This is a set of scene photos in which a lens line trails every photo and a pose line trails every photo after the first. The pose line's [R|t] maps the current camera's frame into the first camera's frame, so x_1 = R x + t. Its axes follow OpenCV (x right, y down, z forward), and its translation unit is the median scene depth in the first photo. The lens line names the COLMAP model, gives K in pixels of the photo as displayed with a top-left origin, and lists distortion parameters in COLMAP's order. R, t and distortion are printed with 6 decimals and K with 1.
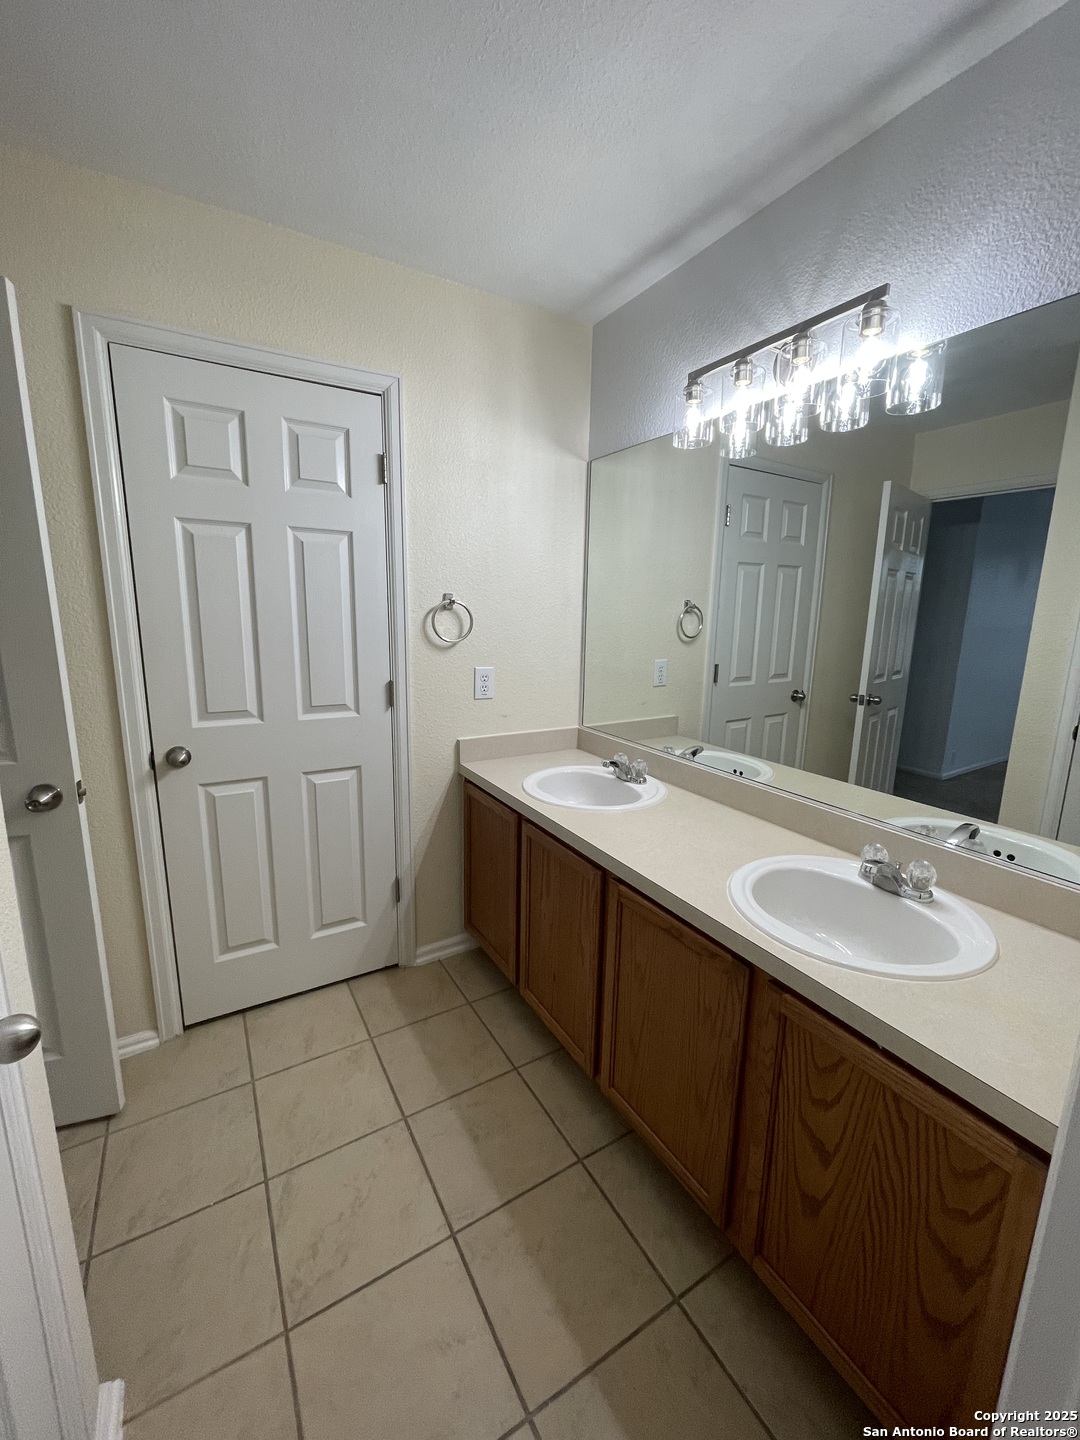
lens RADIAL K [[561.5, 0, 540.0], [0, 561.5, 720.0], [0, 0, 1]] dist [-0.027382, 0.000005]
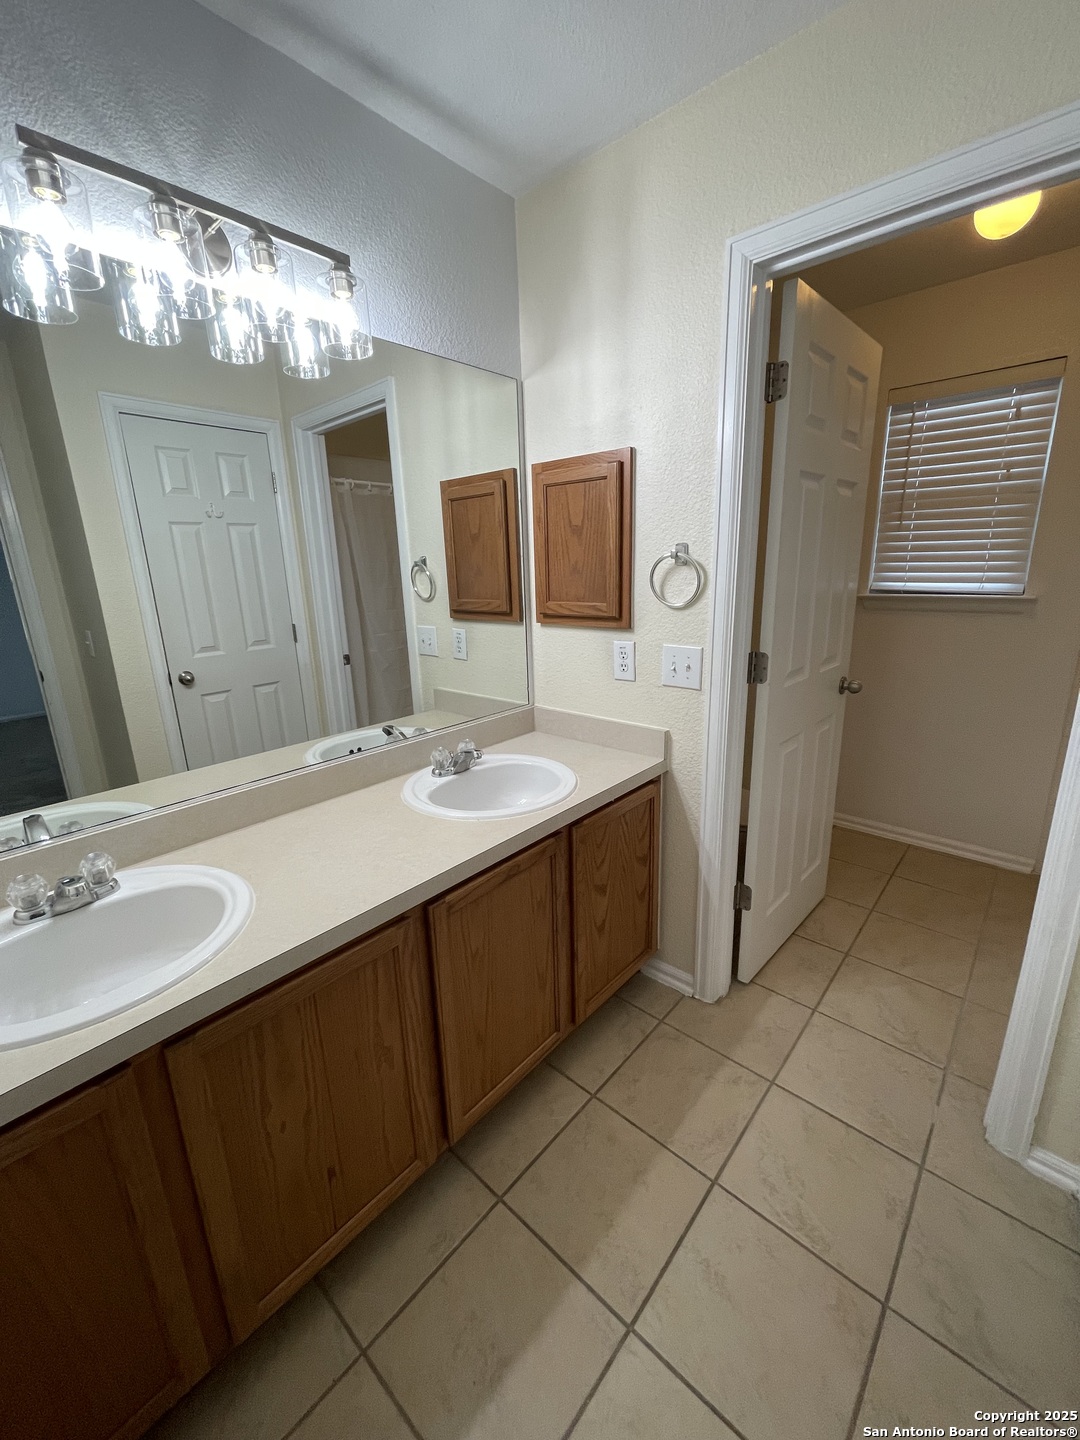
lens RADIAL K [[580.3, 0, 545.5], [0, 580.3, 716.6], [0, 0, 1]] dist [-0.001965, -0.000457]
pose [[-0.305260, -0.256067, 0.917195, -0.640650], [0.201172, 0.924089, 0.324945, -0.217045], [-0.930777, 0.283707, -0.230574, 0.983062]]
